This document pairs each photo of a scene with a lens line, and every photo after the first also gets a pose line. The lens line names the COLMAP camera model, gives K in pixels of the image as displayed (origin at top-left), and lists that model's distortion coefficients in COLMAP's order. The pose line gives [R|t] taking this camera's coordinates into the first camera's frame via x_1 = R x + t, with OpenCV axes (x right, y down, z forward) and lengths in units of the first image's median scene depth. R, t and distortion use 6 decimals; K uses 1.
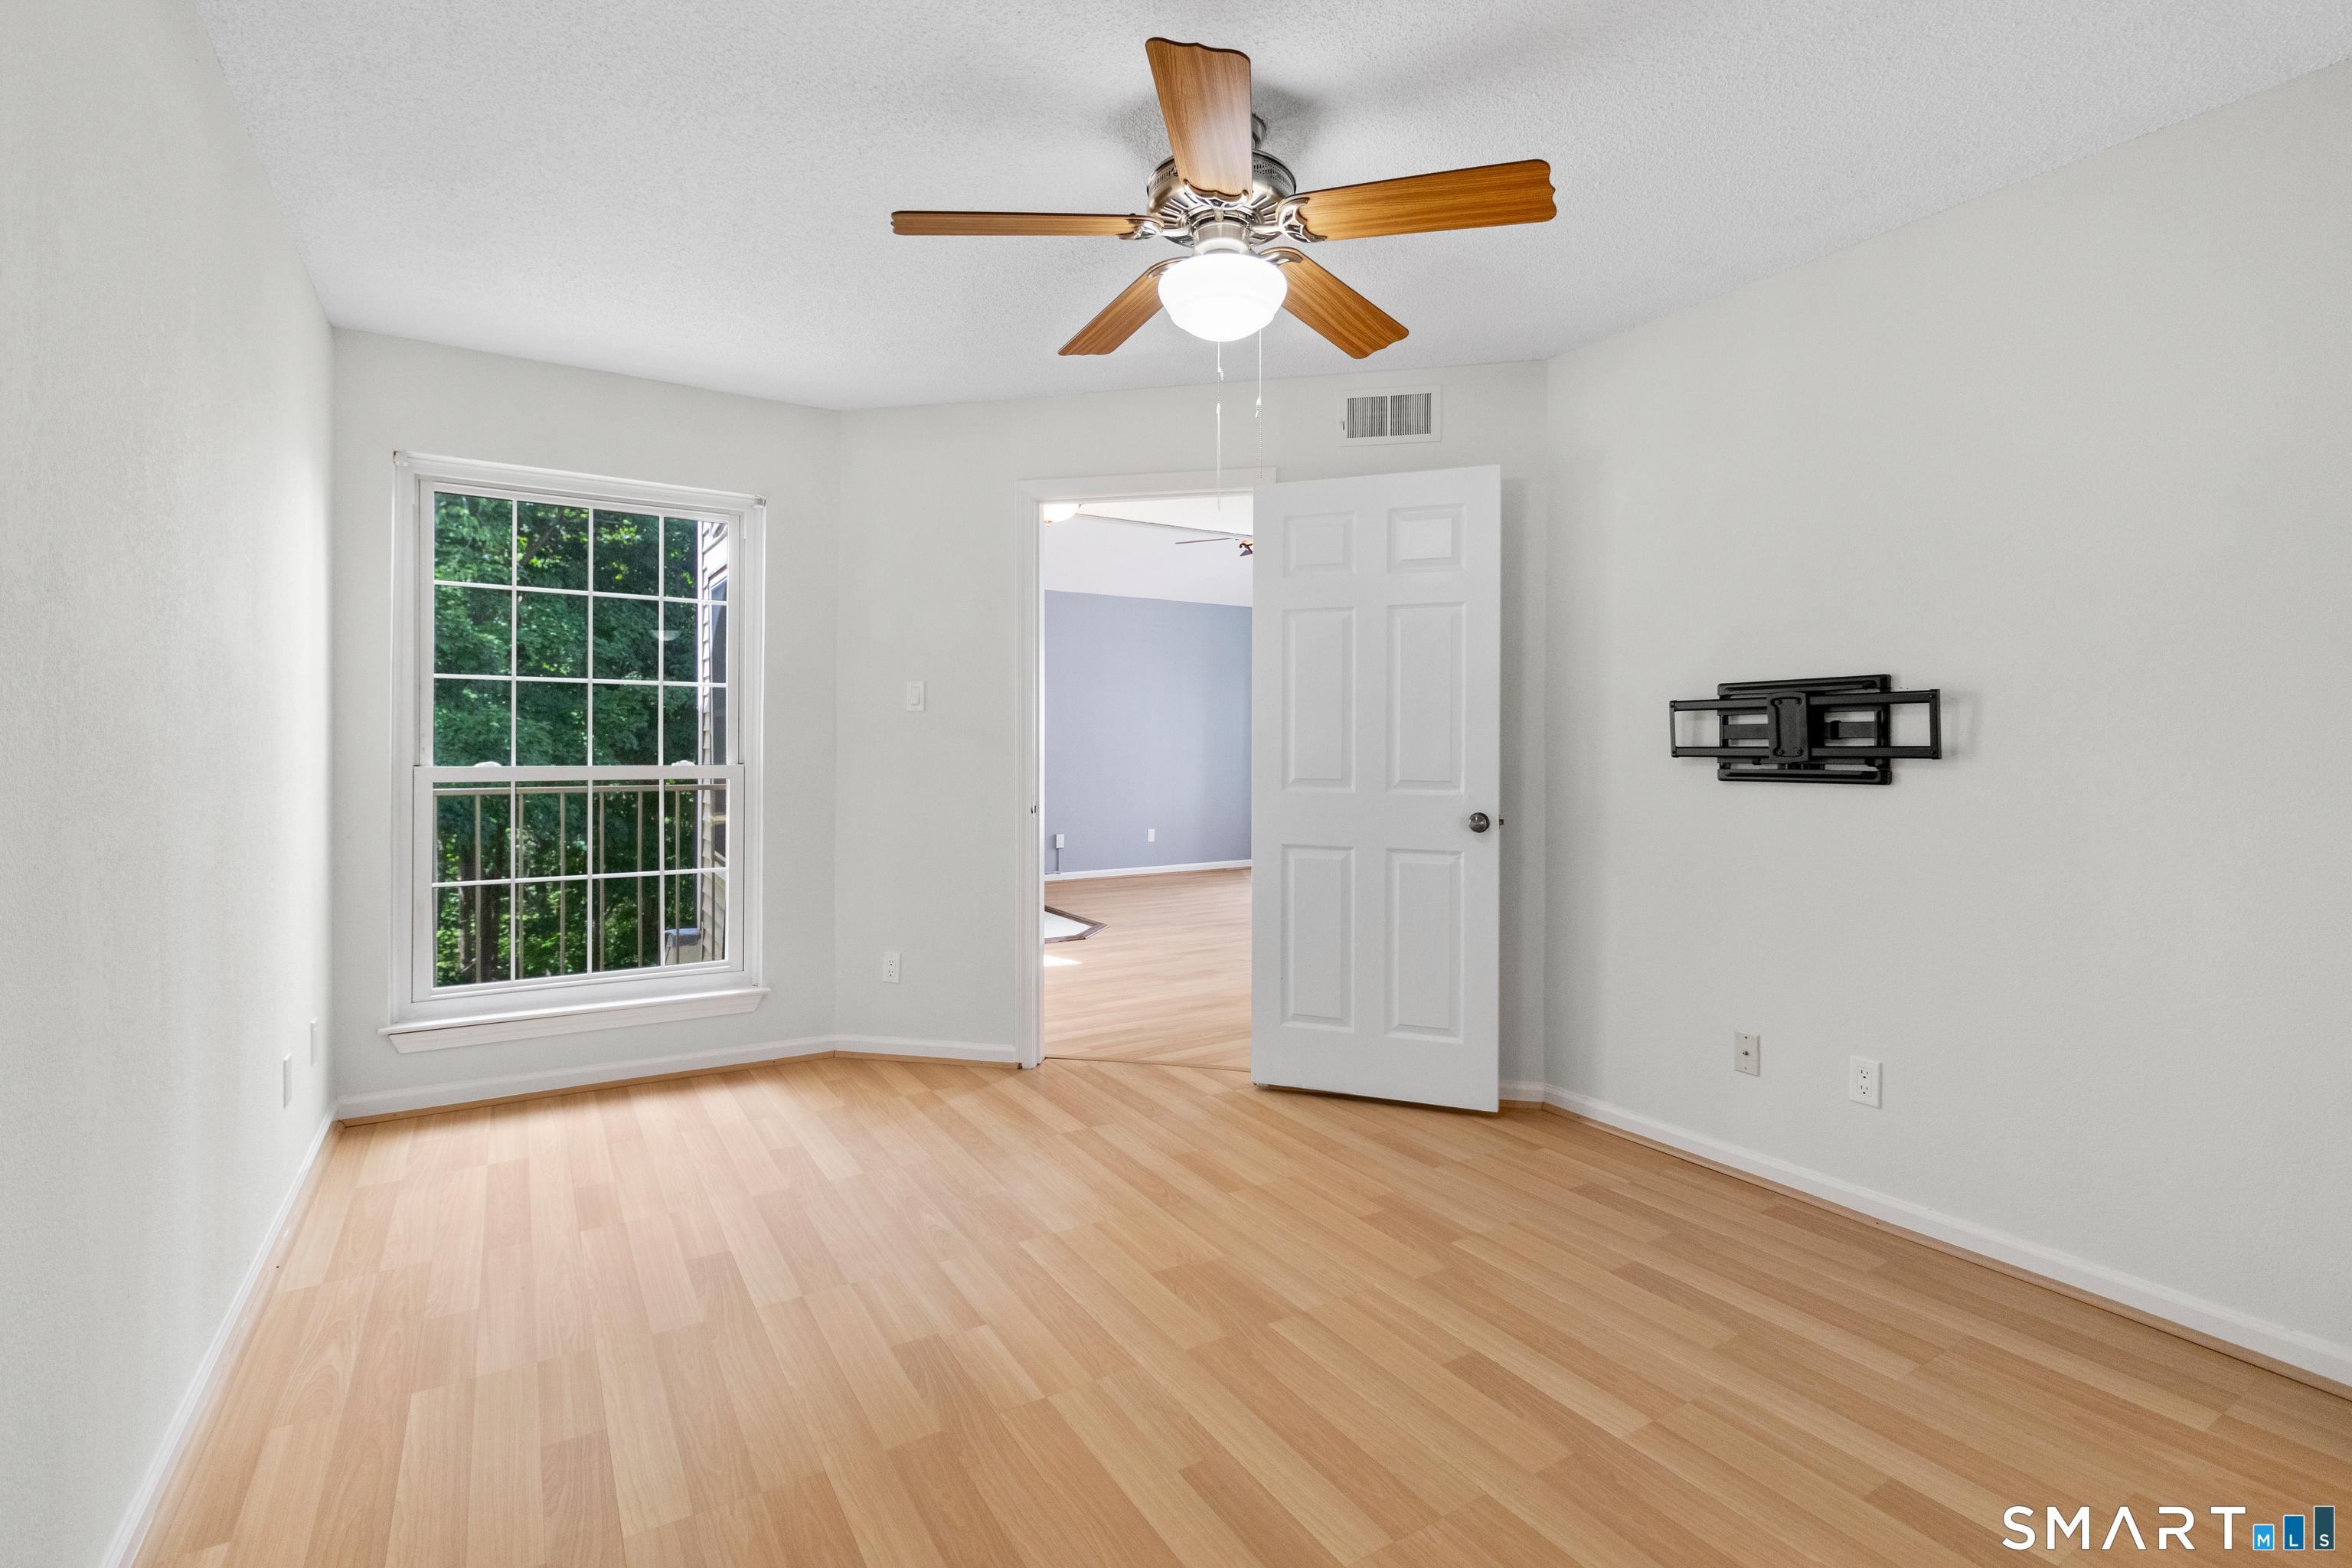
lens RADIAL K [[1083.9, 0, 1179.2], [0, 1083.9, 763.8], [0, 0, 1]] dist [-0.001545, -0.000115]
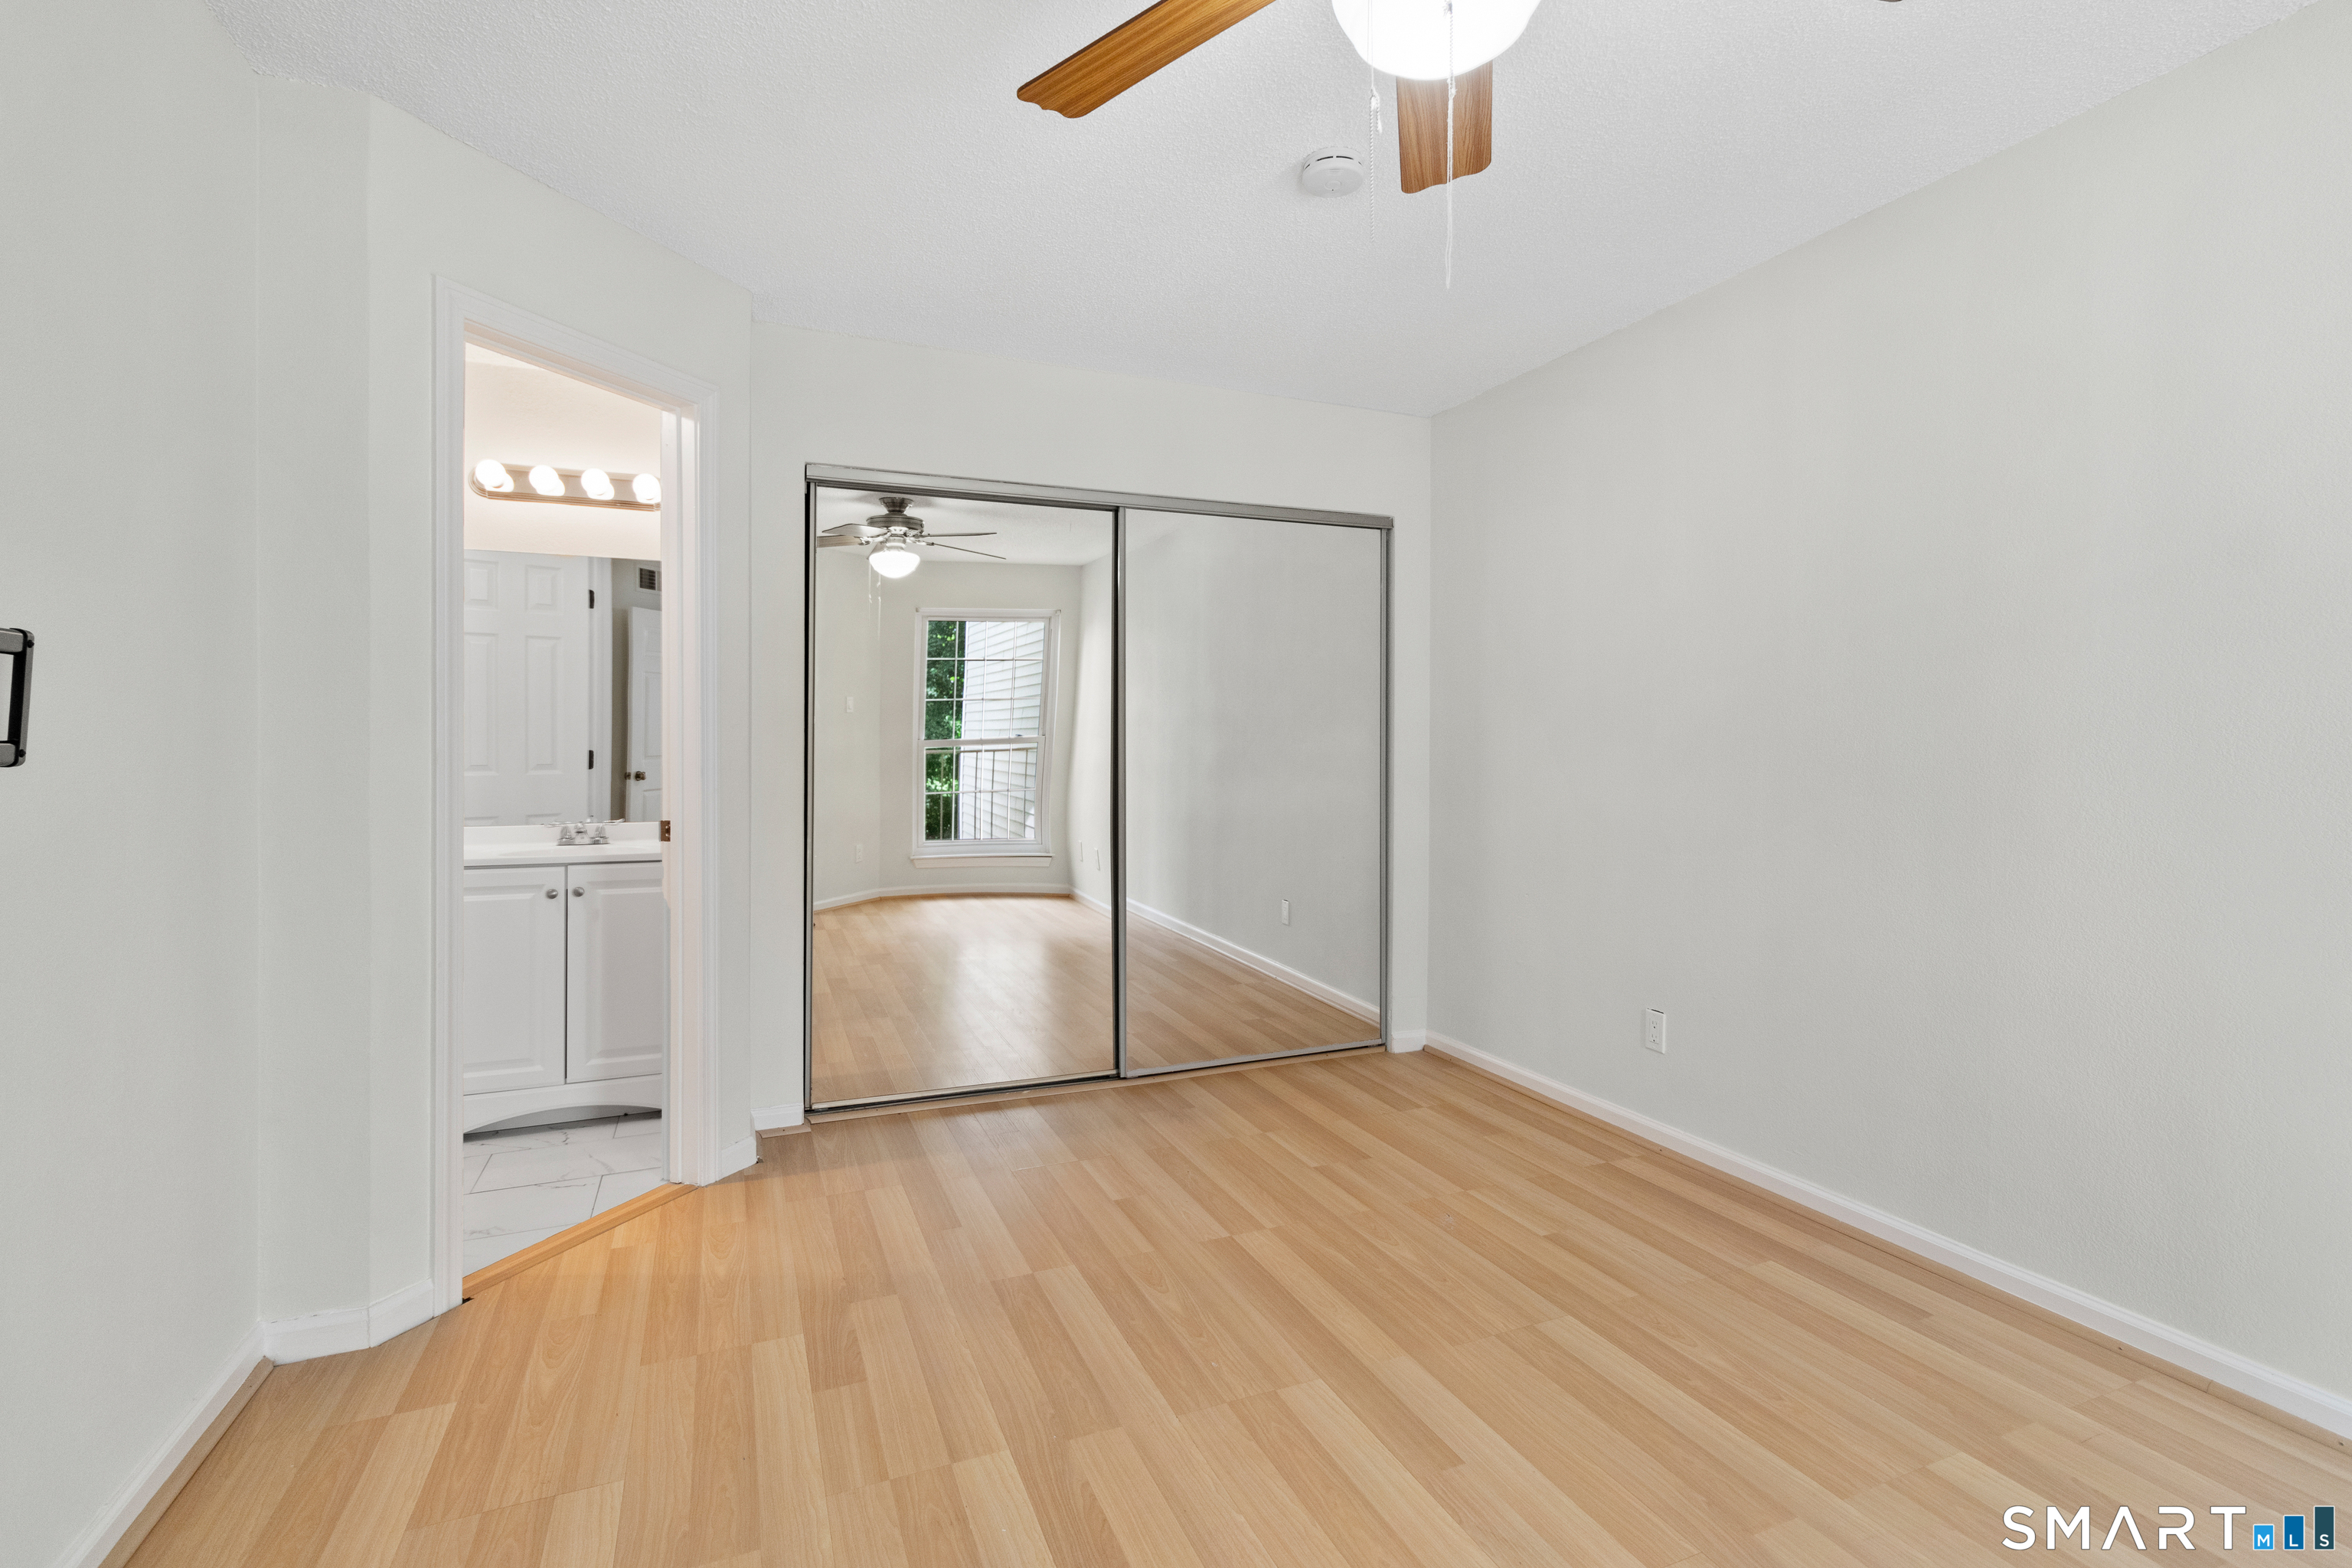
lens RADIAL K [[1083.9, 0, 1170.3], [0, 1083.9, 760.2], [0, 0, 1]] dist [-0.001545, -0.000115]
pose [[-0.987143, -0.004851, 0.159766, 0.107382], [-0.000835, 0.999682, 0.025196, -0.027453], [-0.159837, 0.024739, -0.986833, 1.934475]]
